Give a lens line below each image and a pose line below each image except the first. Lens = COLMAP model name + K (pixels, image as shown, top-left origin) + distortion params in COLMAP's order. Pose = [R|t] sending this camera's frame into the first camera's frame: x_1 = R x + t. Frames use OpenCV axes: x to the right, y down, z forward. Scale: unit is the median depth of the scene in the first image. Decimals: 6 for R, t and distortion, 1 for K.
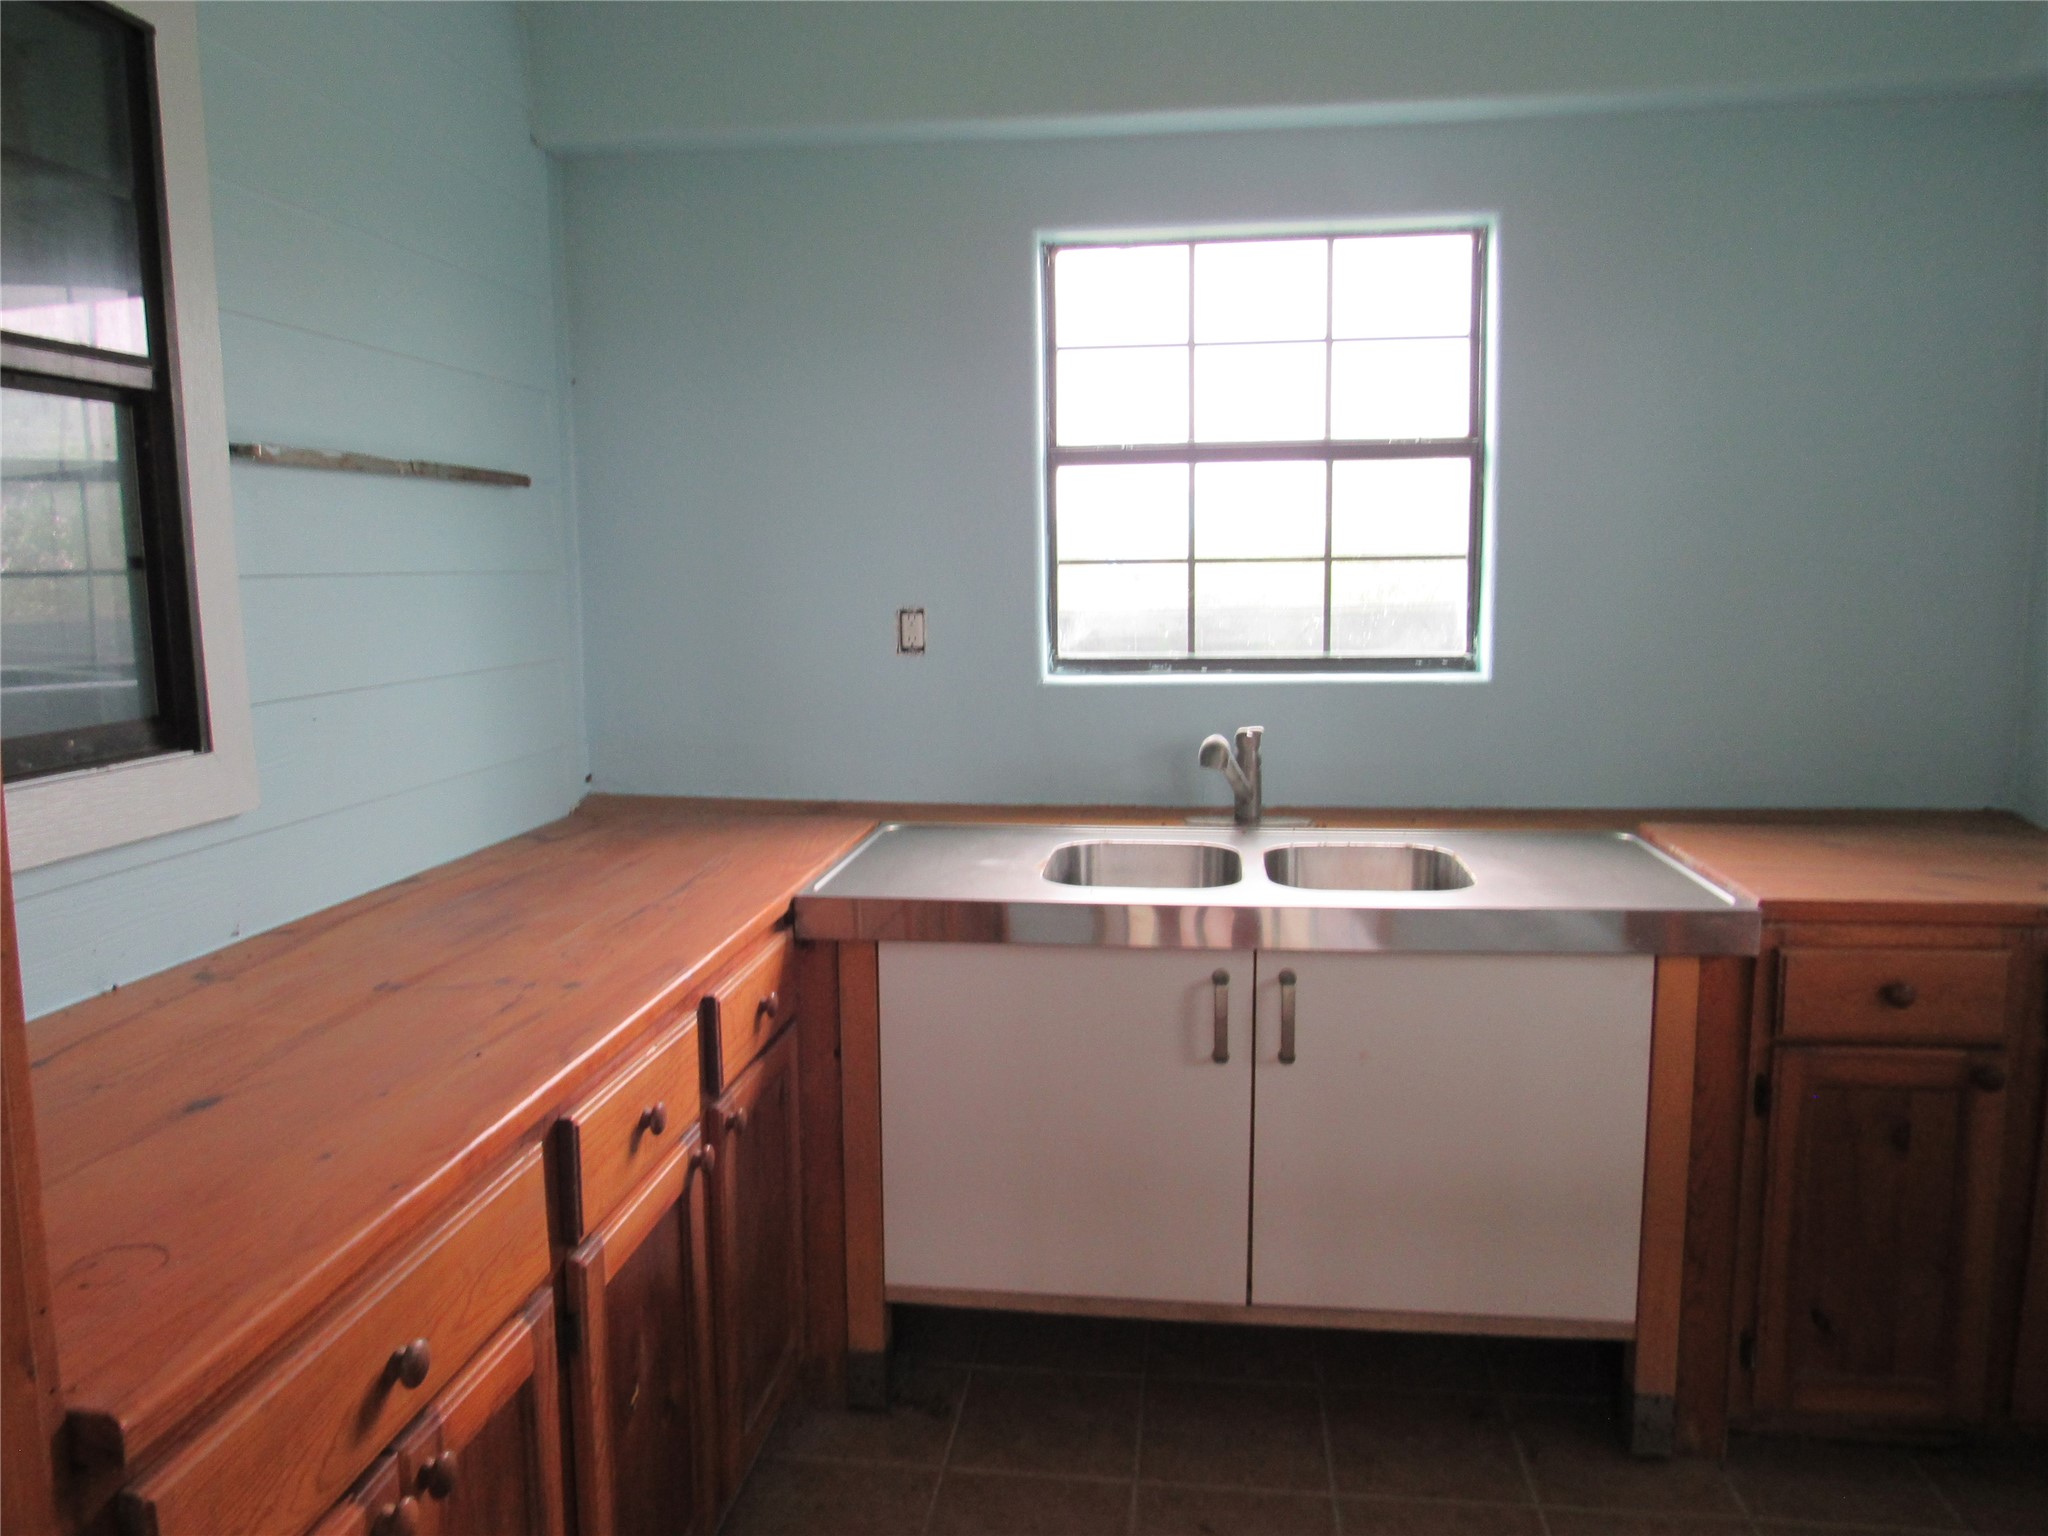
lens RADIAL K [[1461.5, 0, 1022.0], [0, 1461.5, 774.0], [0, 0, 1]] dist [-0.014584, 0.003340]
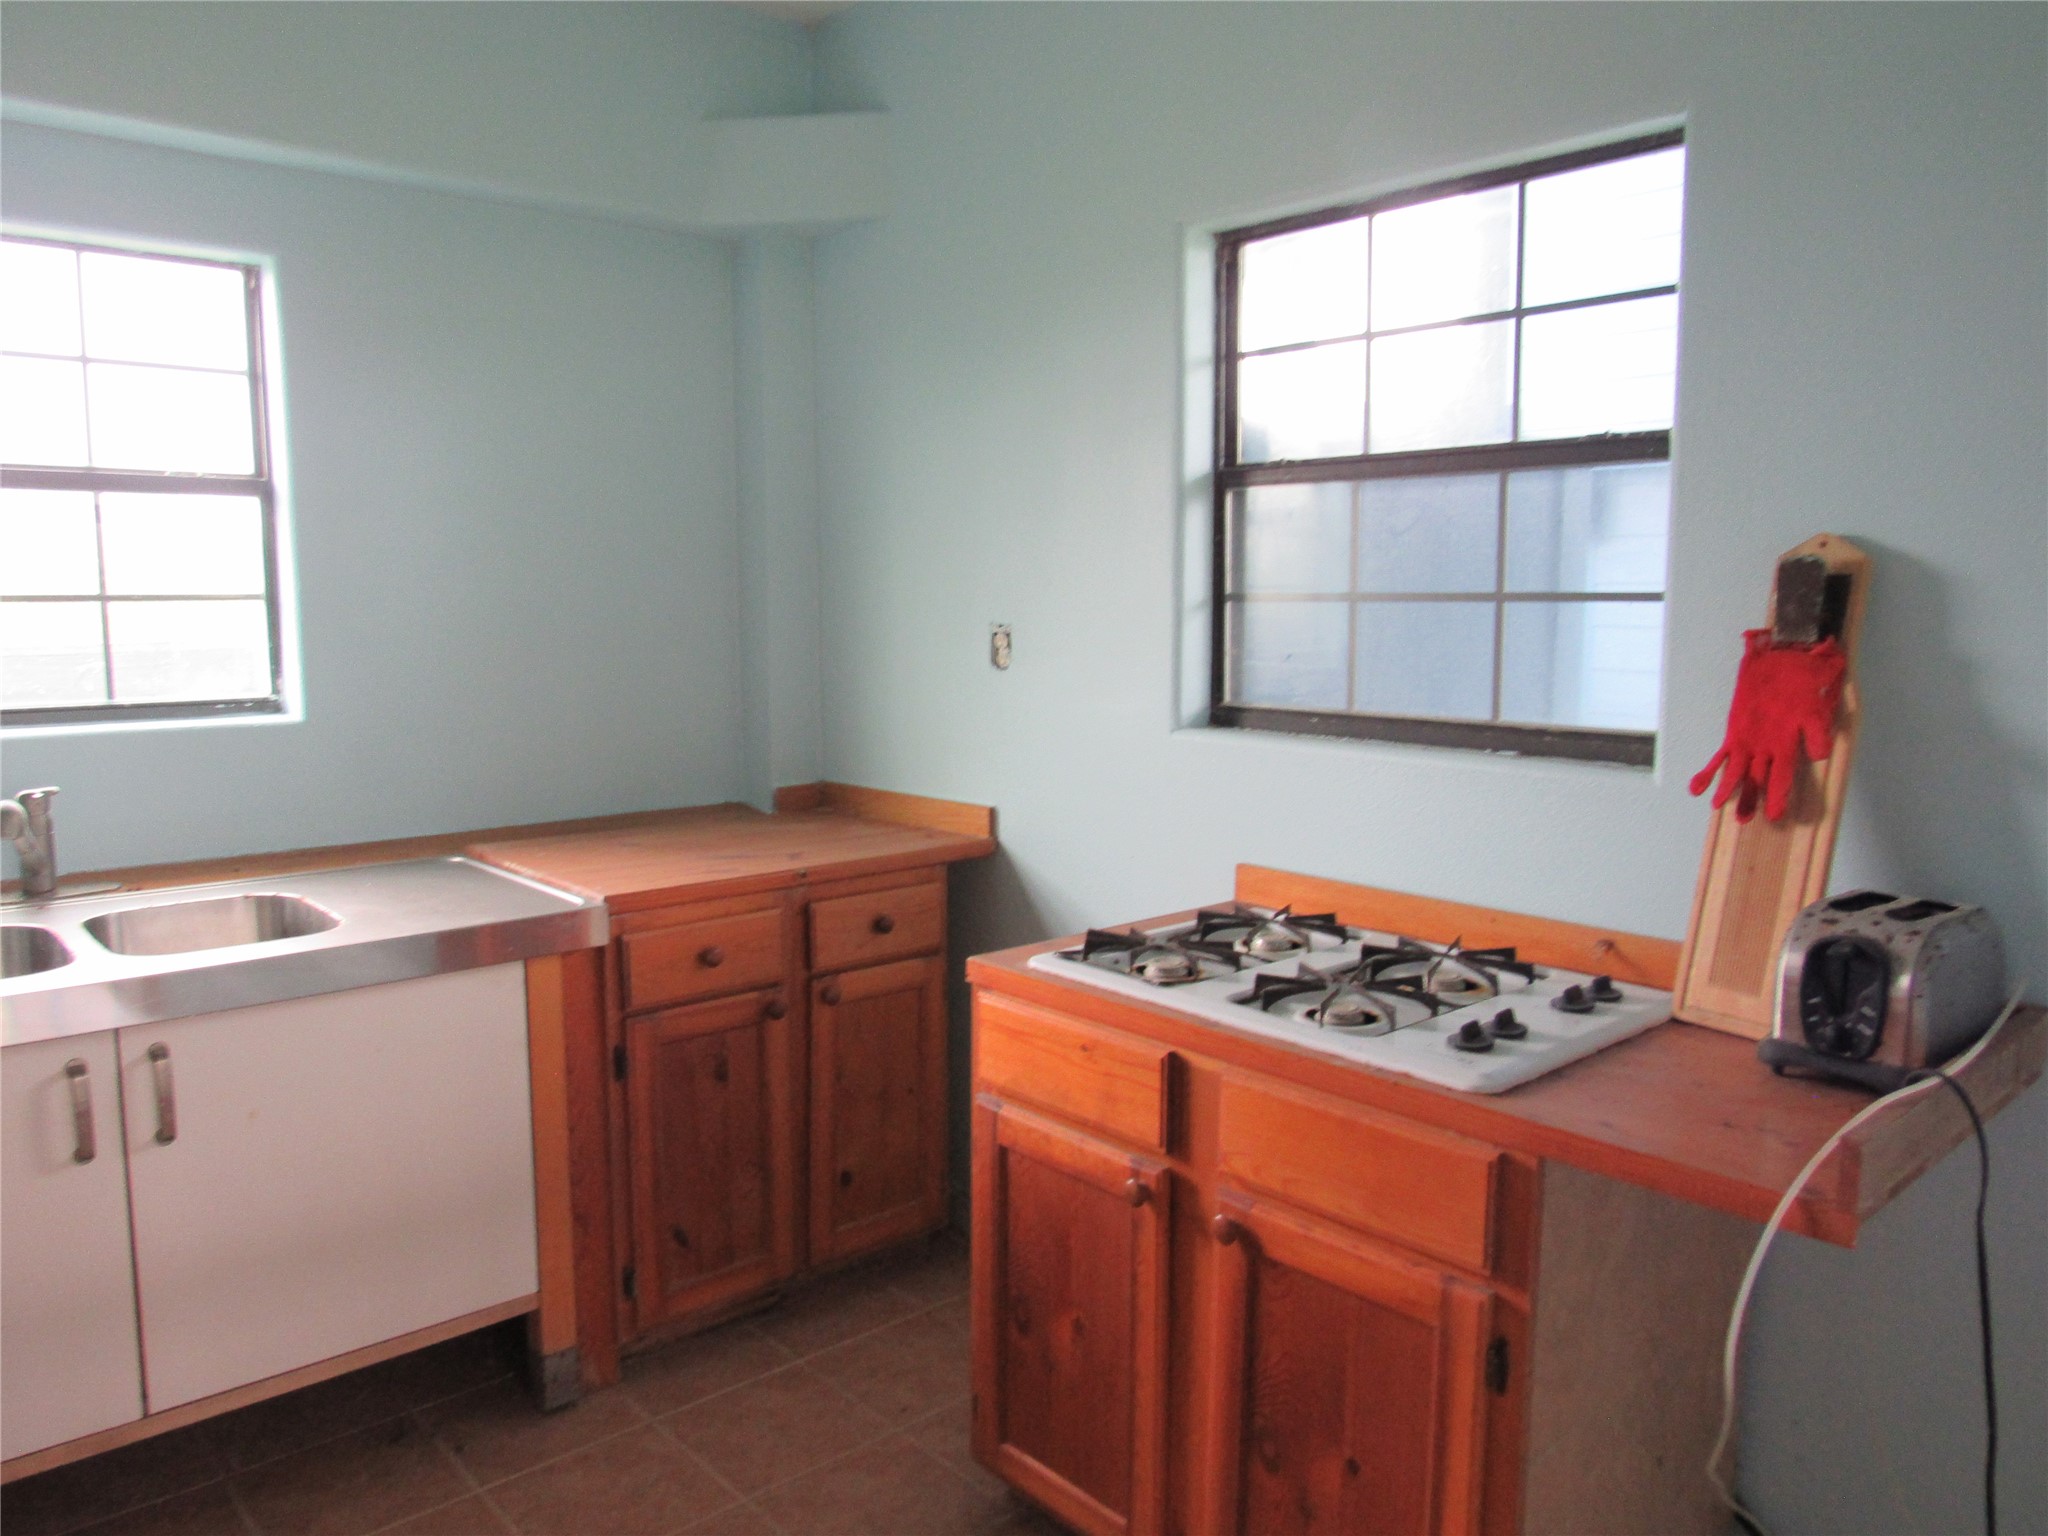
lens RADIAL K [[1461.5, 0, 1024.9], [0, 1461.5, 762.7], [0, 0, 1]] dist [-0.014584, 0.003340]
pose [[0.660591, -0.071369, 0.747346, -0.131587], [0.091125, 0.995733, 0.014542, -0.006877], [-0.745195, 0.058495, 0.664276, -0.037068]]
